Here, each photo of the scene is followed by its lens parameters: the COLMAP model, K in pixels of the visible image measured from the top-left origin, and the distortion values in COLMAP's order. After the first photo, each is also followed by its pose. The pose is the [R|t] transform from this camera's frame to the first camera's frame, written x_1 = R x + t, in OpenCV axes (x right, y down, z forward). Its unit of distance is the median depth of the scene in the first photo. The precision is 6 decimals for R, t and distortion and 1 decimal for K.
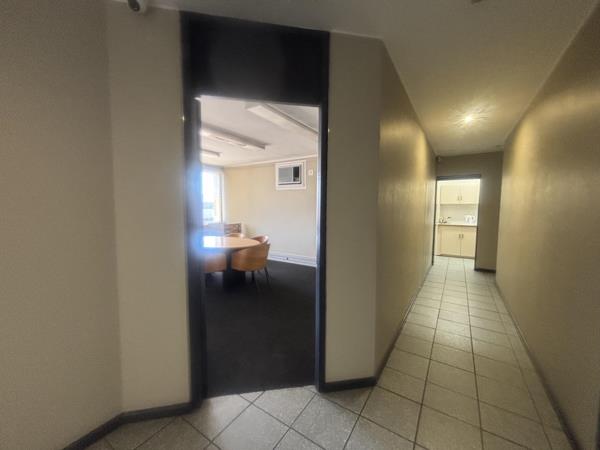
lens RADIAL K [[240.2, 0, 301.1], [0, 240.2, 226.8], [0, 0, 1]] dist [0.001959, -0.001088]
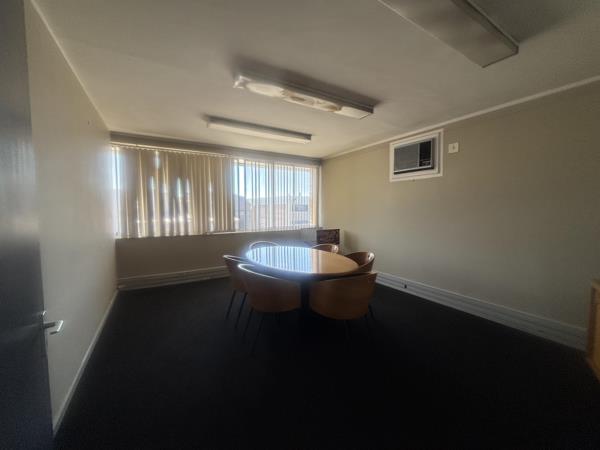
lens RADIAL K [[240.2, 0, 299.1], [0, 240.2, 225.3], [0, 0, 1]] dist [0.001959, -0.001088]
pose [[0.898083, 0.023705, -0.439186, -0.035005], [-0.030872, 0.999481, -0.009184, -0.018488], [0.438740, 0.021807, 0.898349, 0.299134]]
